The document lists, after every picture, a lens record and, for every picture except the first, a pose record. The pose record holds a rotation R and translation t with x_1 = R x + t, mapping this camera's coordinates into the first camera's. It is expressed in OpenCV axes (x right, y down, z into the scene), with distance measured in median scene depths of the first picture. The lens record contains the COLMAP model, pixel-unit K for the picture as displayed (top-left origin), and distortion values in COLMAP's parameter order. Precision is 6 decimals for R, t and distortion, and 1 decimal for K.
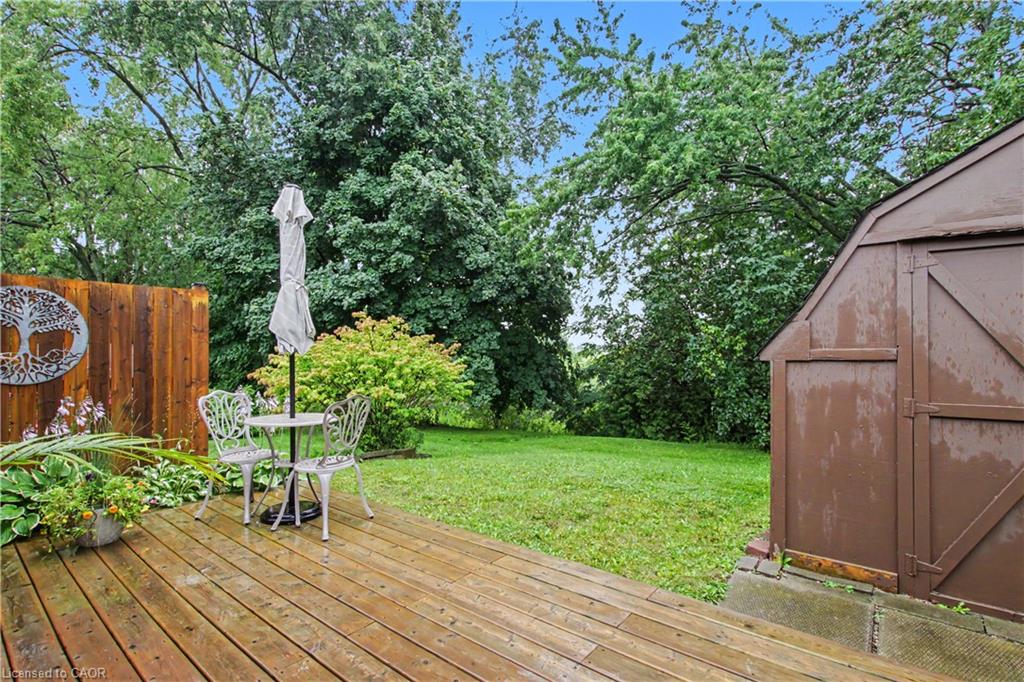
lens RADIAL K [[486.4, 0, 512.6], [0, 486.4, 364.3], [0, 0, 1]] dist [-0.002936, -0.000285]
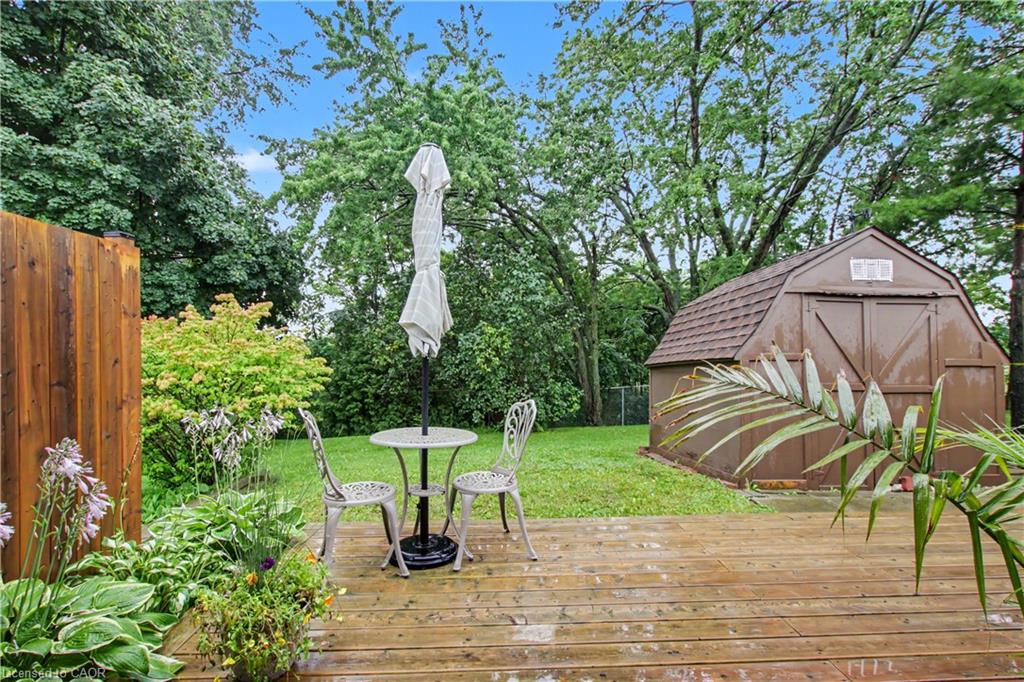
lens RADIAL K [[485.0, 0, 510.9], [0, 485.0, 367.6], [0, 0, 1]] dist [0.020709, -0.008993]
pose [[0.737426, -0.017200, 0.675209, -0.309508], [0.005483, 0.999795, 0.019479, -0.005558], [-0.675406, -0.010662, 0.737369, 0.105231]]
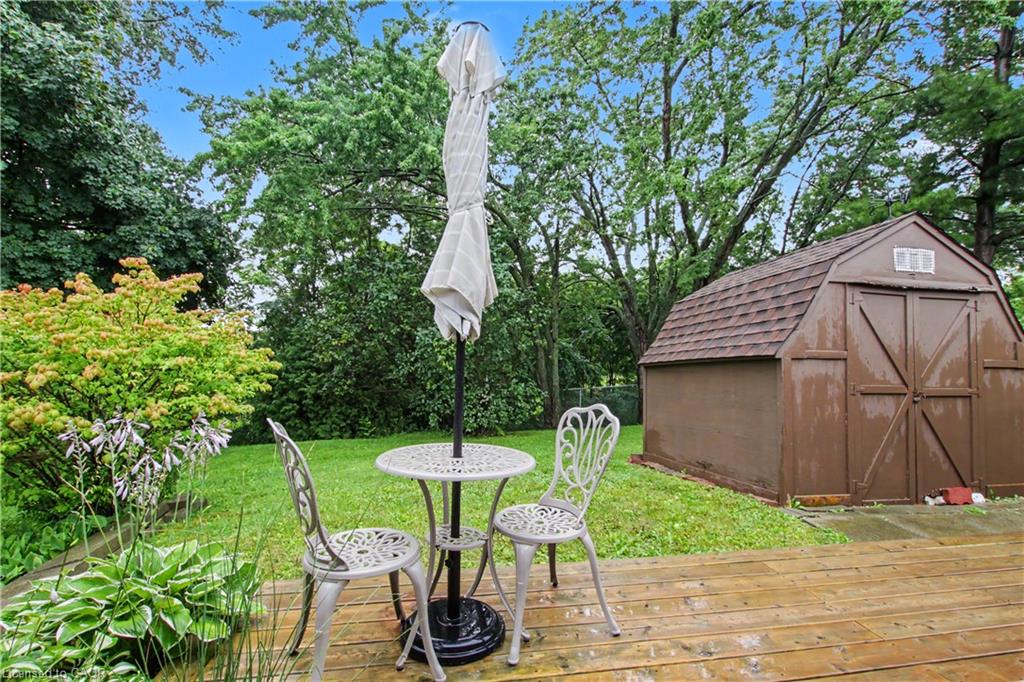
lens RADIAL K [[485.0, 0, 510.9], [0, 485.0, 367.6], [0, 0, 1]] dist [0.020709, -0.008993]
pose [[0.643751, -0.008176, 0.765192, -0.288368], [-0.008046, 0.999815, 0.017453, 0.000288], [-0.765193, -0.017392, 0.643566, 0.210052]]
